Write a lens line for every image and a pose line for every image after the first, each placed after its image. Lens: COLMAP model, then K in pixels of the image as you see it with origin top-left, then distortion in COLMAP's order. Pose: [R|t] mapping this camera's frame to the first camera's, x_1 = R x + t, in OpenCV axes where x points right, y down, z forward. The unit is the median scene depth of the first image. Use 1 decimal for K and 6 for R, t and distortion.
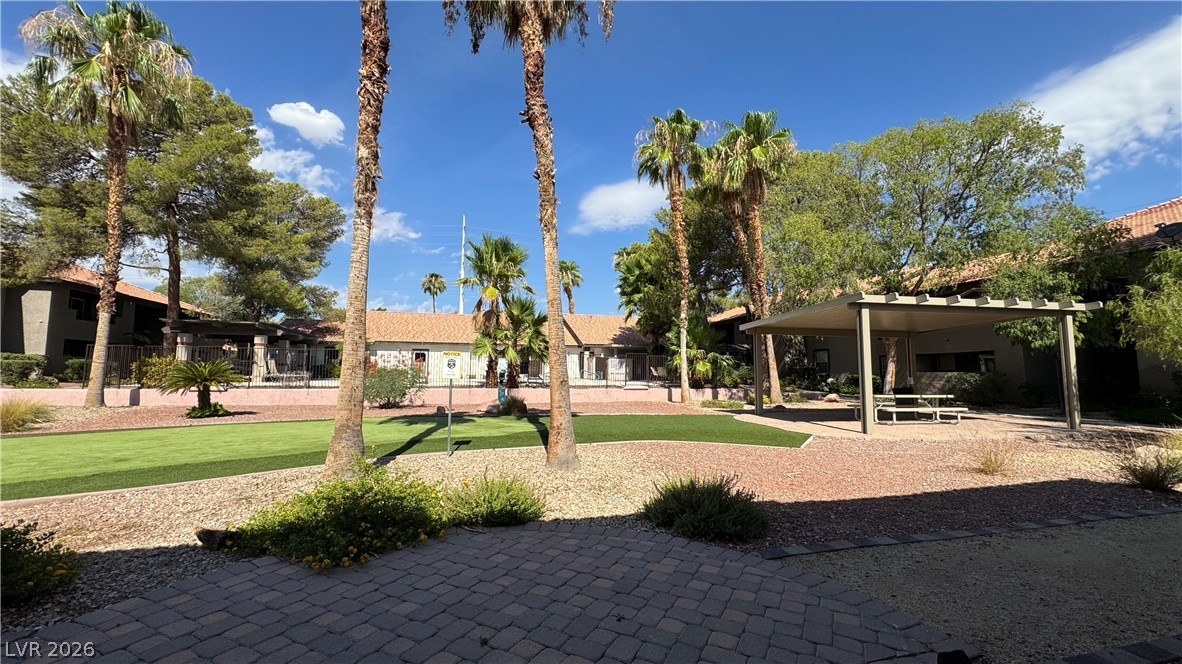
lens RADIAL K [[470.2, 0, 591.8], [0, 470.2, 330.9], [0, 0, 1]] dist [-0.005612, 0.001444]
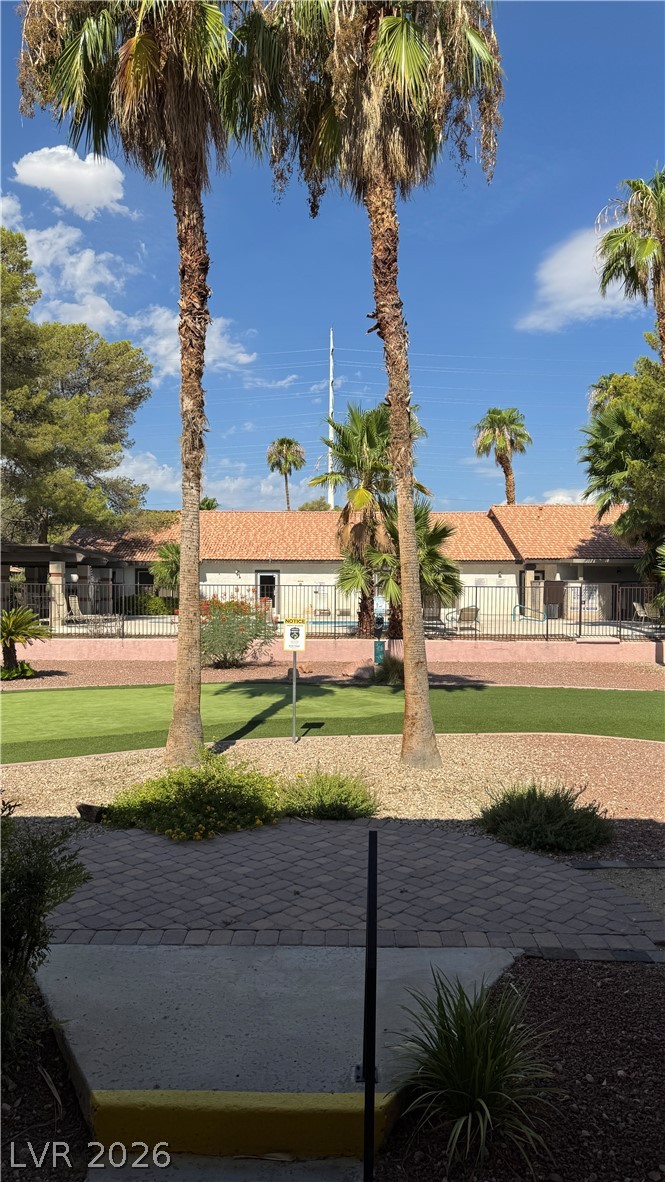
lens RADIAL K [[826.1, 0, 337.1], [0, 826.1, 590.0], [0, 0, 1]] dist [0.076845, -0.092605]
pose [[0.963973, -0.002431, -0.265990, 0.078179], [0.025499, 0.996198, 0.083307, -0.061052], [0.264776, -0.087088, 0.960369, -0.180038]]
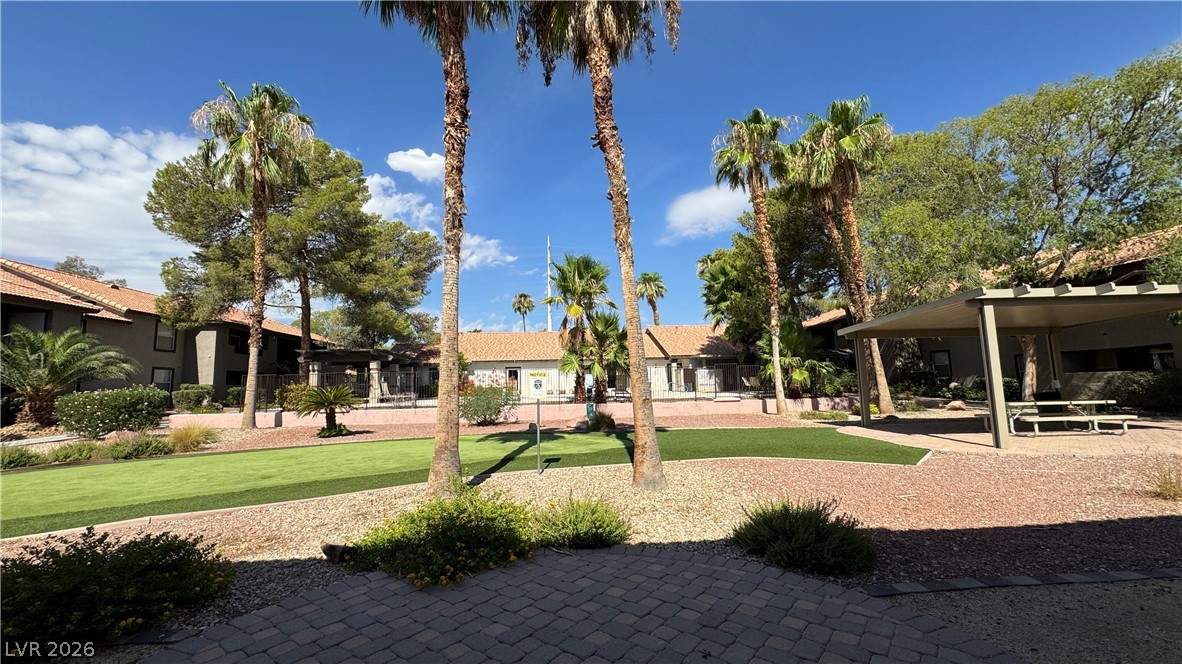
lens RADIAL K [[470.2, 0, 591.6], [0, 470.2, 330.4], [0, 0, 1]] dist [-0.005612, 0.001444]
pose [[0.981813, -0.052242, -0.182520, 0.006495], [0.047366, 0.998397, -0.030977, -0.005535], [0.183845, 0.021769, 0.982714, -0.000578]]
